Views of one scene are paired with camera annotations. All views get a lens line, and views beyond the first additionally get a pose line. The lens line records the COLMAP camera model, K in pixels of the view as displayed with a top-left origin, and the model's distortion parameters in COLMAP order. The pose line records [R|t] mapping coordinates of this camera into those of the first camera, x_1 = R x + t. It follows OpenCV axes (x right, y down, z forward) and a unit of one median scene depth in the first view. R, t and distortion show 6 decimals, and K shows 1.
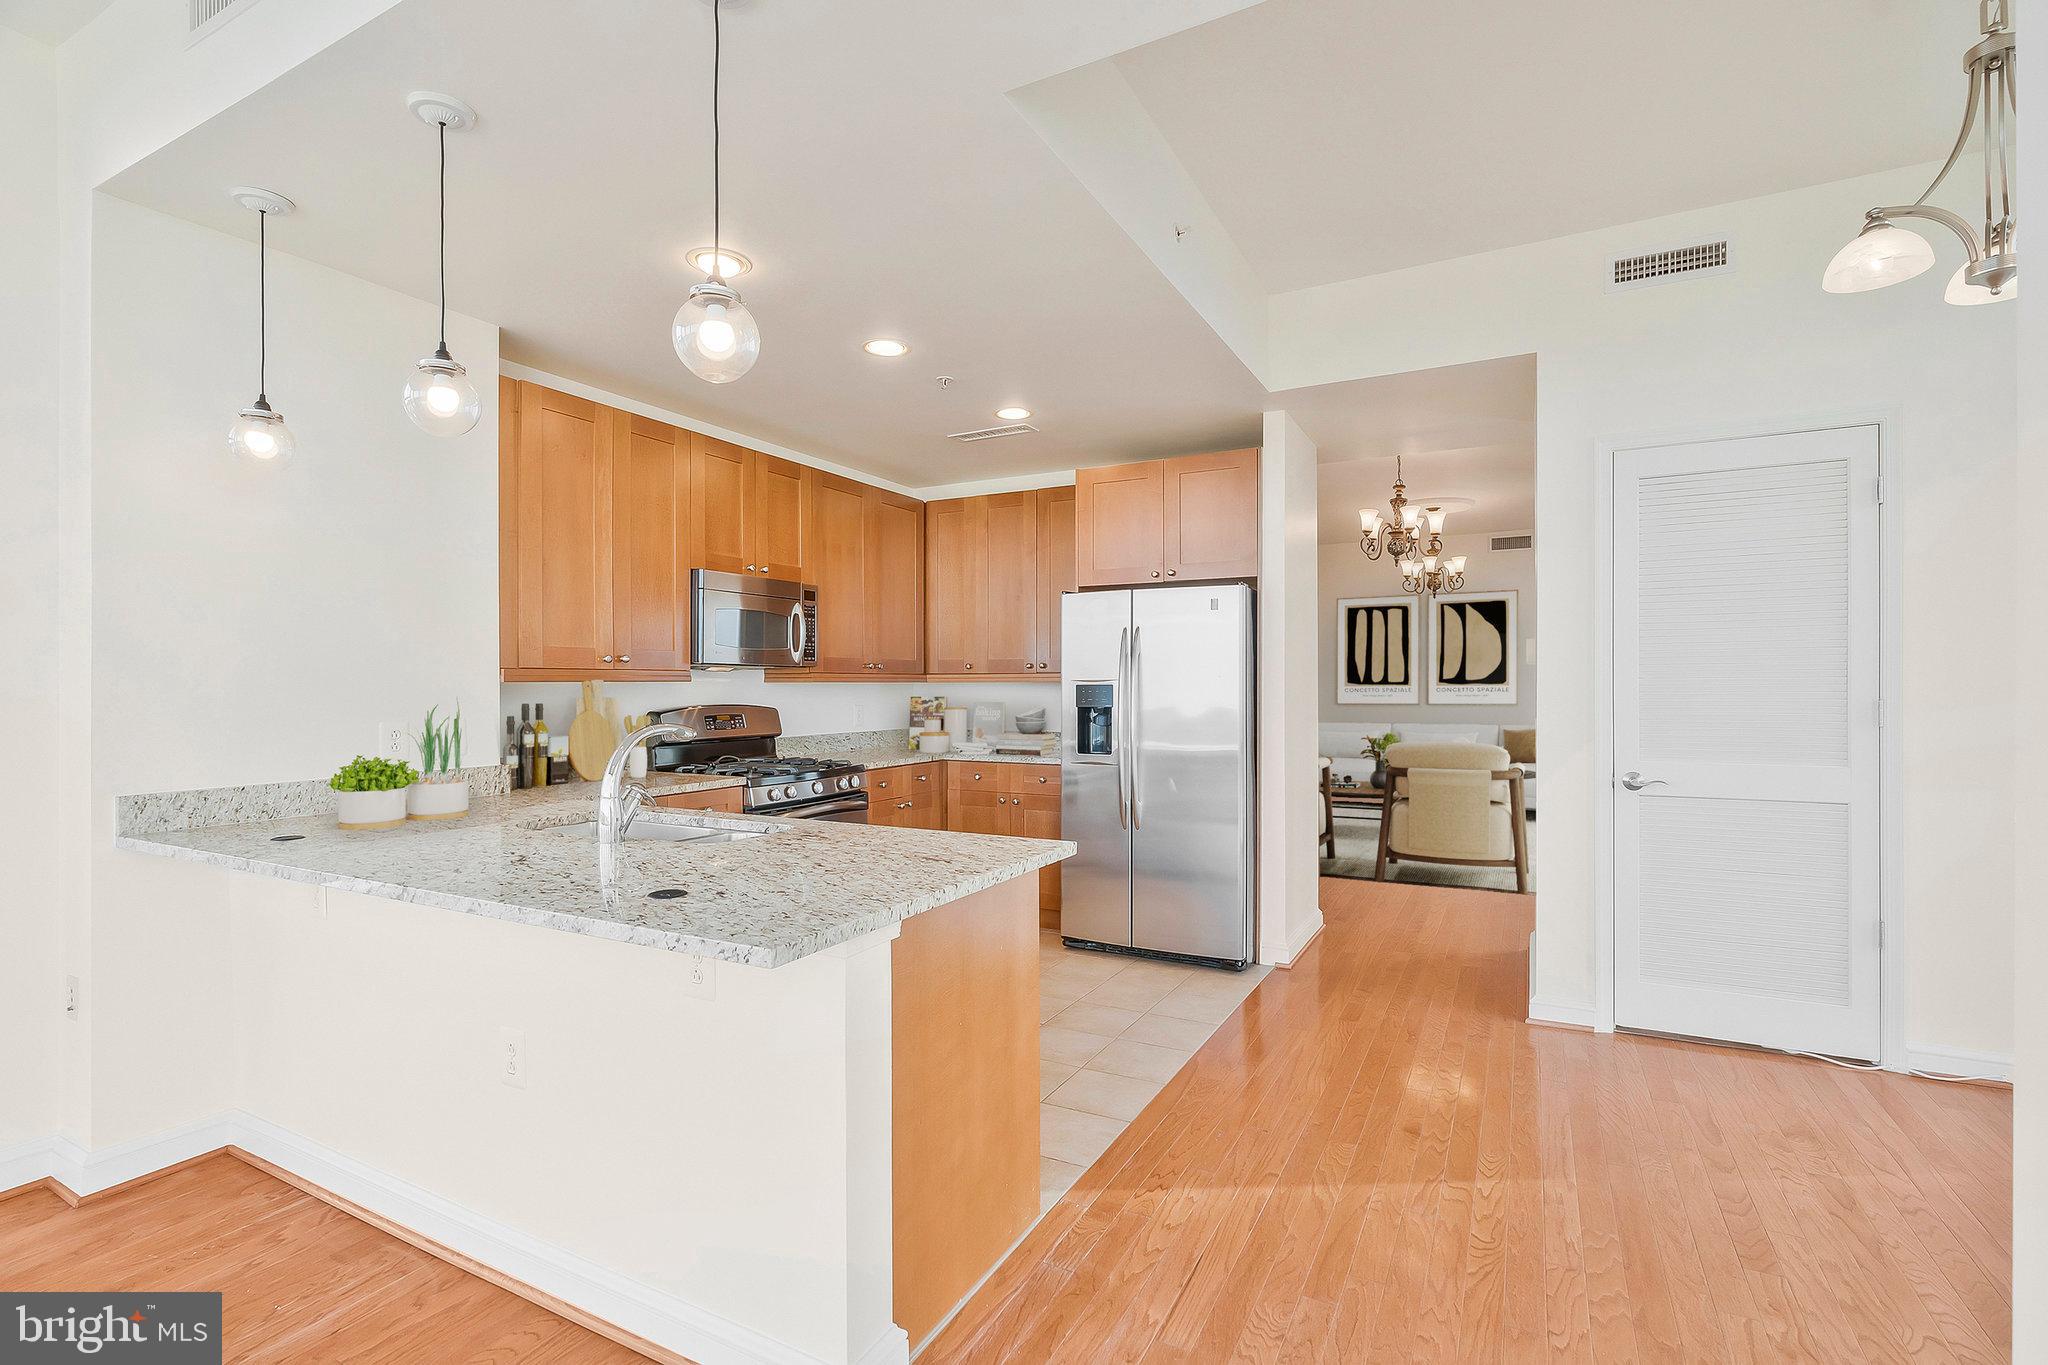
lens RADIAL K [[932.2, 0, 1024.0], [0, 932.2, 682.5], [0, 0, 1]] dist [-0.001010, -0.000725]
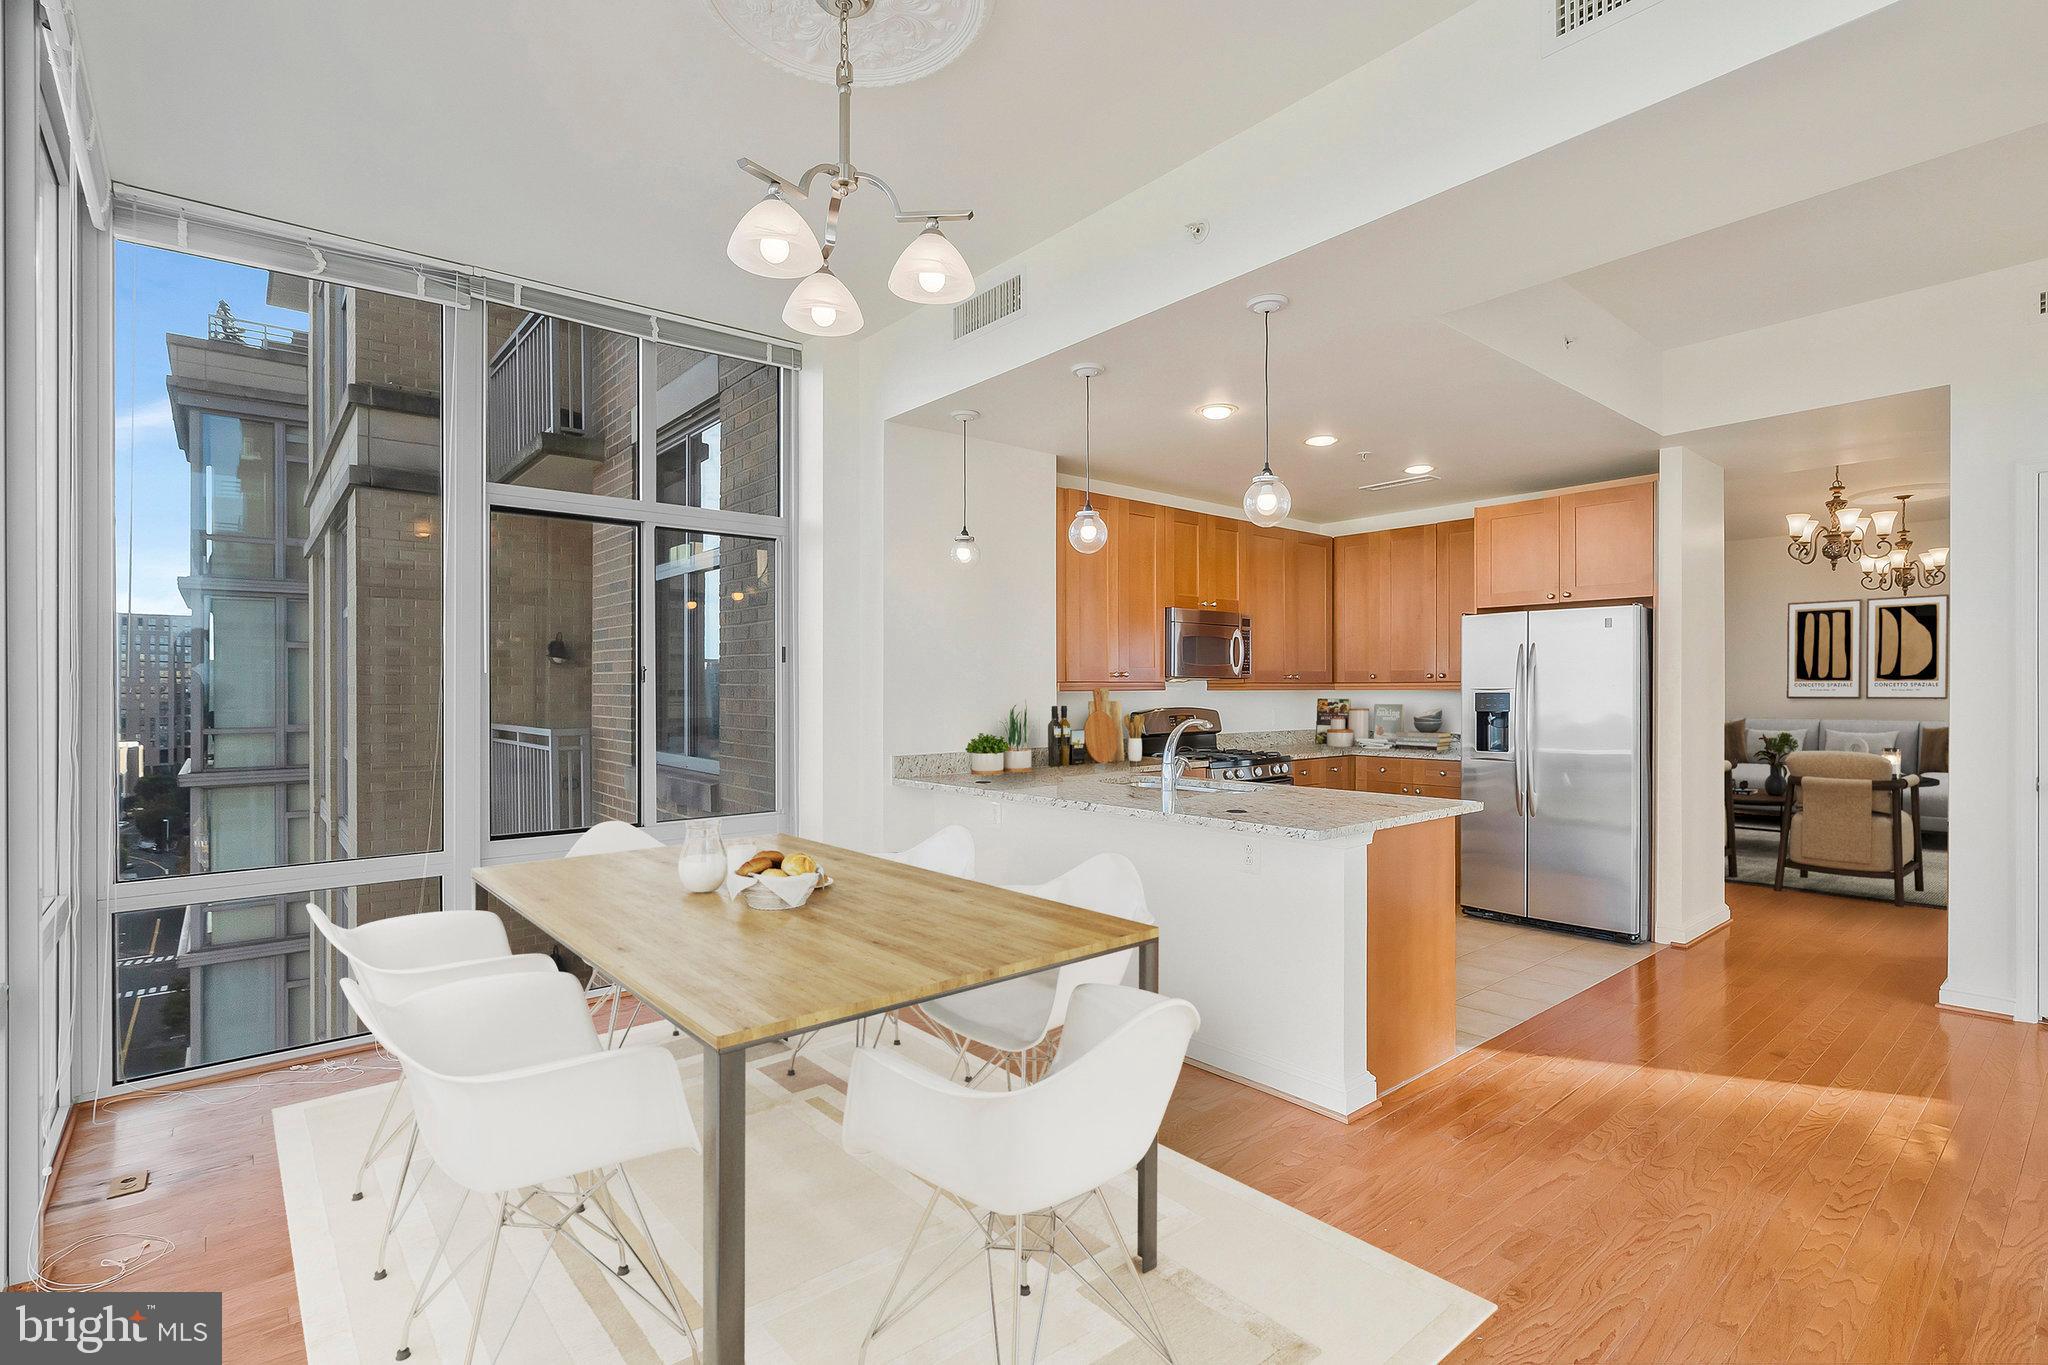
lens RADIAL K [[944.2, 0, 1024.8], [0, 944.2, 691.1], [0, 0, 1]] dist [-0.020996, 0.010007]
pose [[0.928629, 0.000257, -0.371010, -0.032043], [0.001317, 0.999991, 0.003989, -0.004993], [0.371007, -0.004193, 0.928620, -0.315407]]
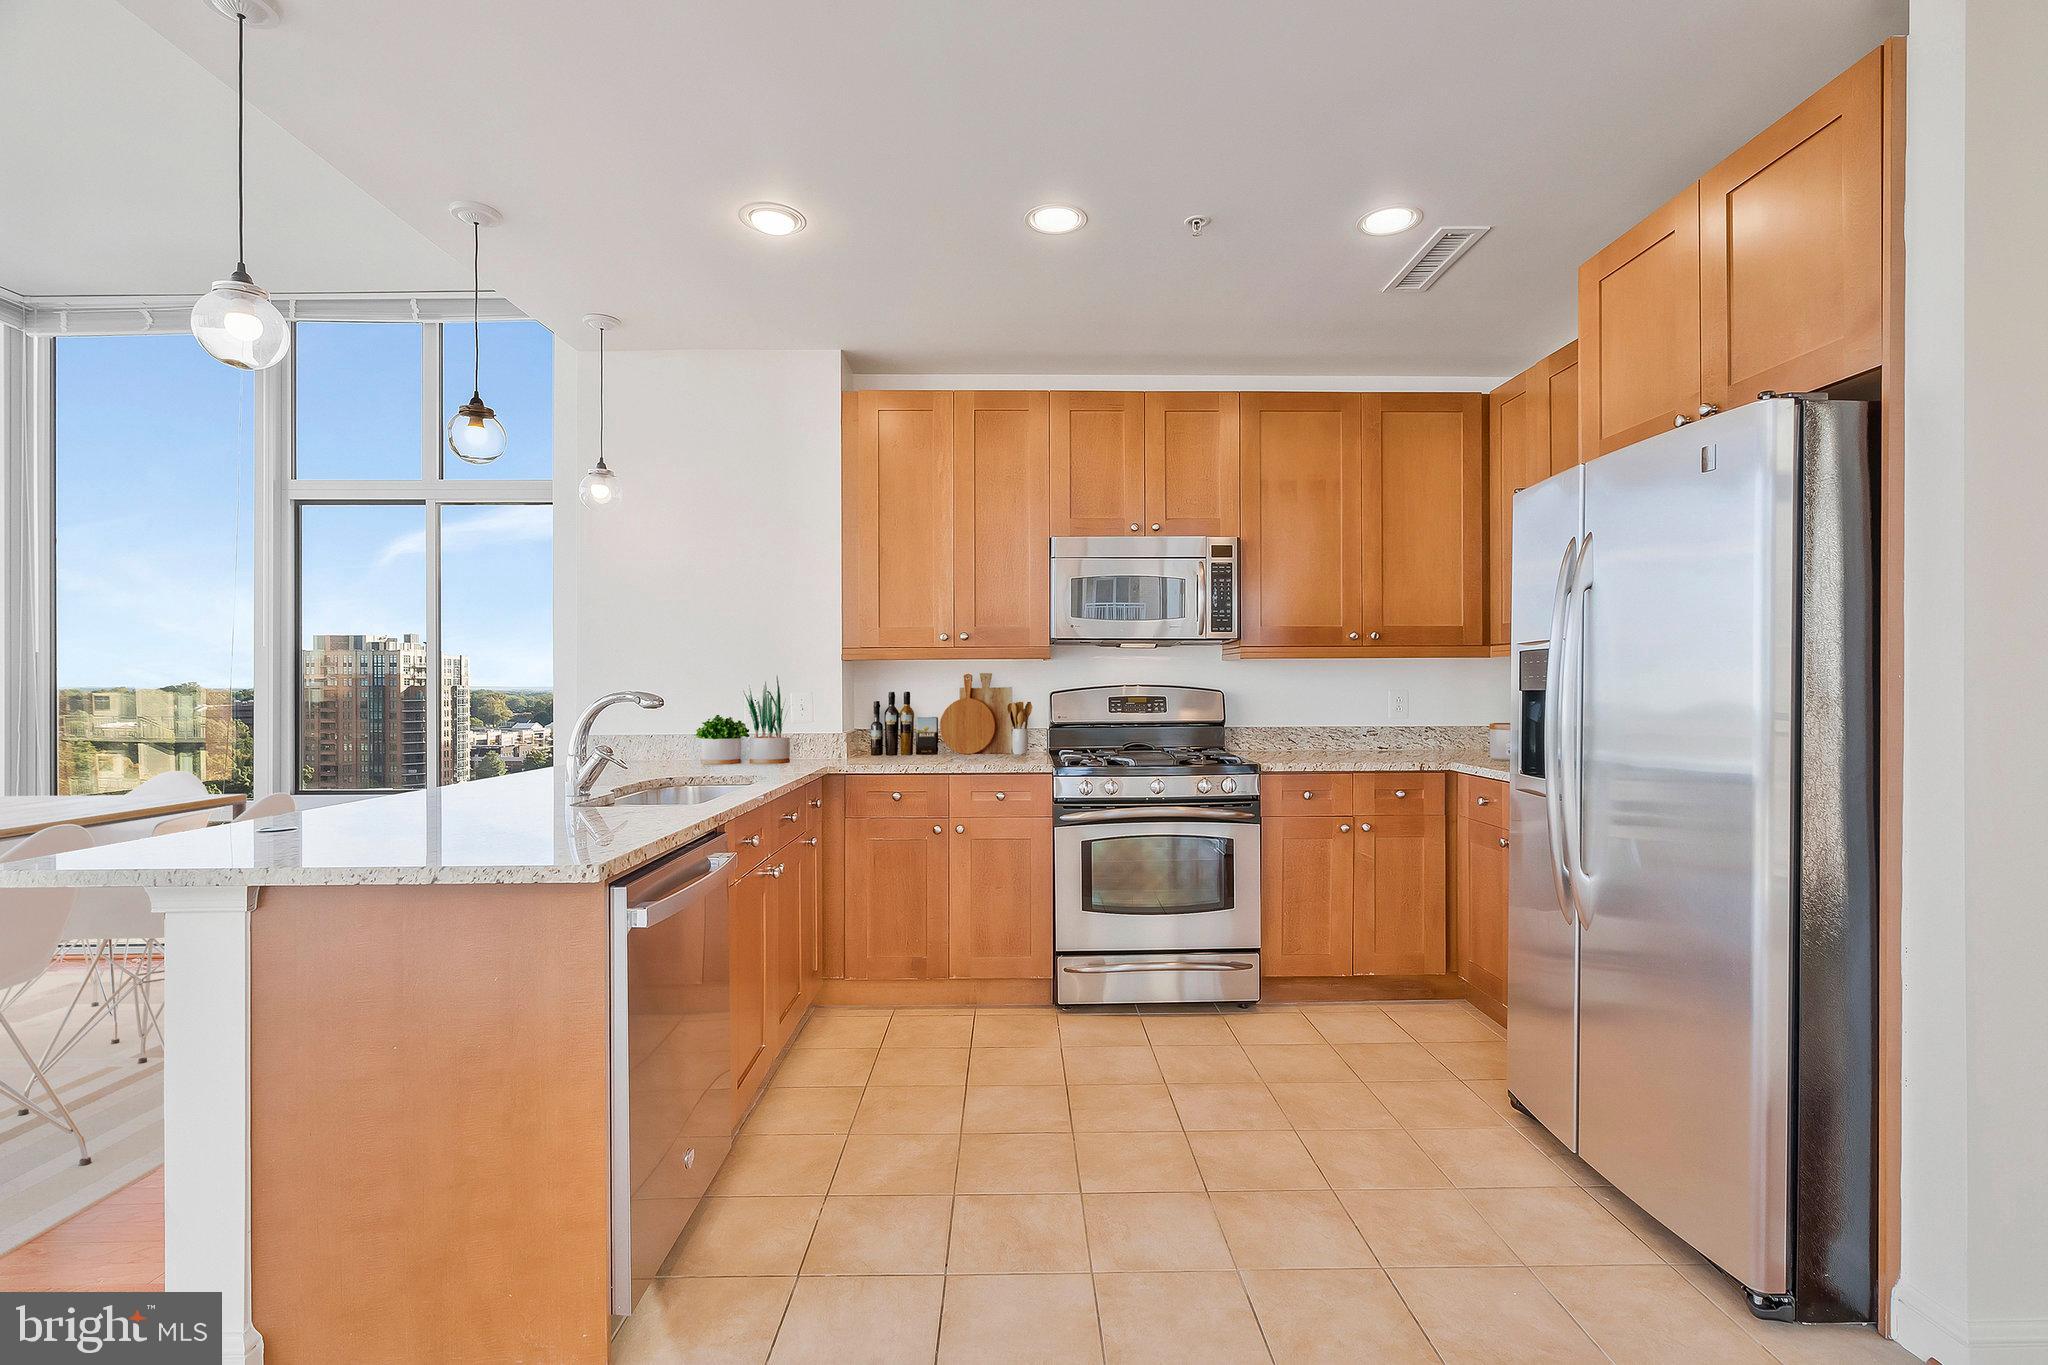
lens RADIAL K [[932.2, 0, 1024.0], [0, 932.2, 682.5], [0, 0, 1]] dist [-0.001010, -0.000725]
pose [[0.479985, 0.000427, -0.877277, 0.403909], [0.001813, 0.999997, 0.001479, 0.020095], [0.877275, -0.002300, 0.479983, 0.468373]]
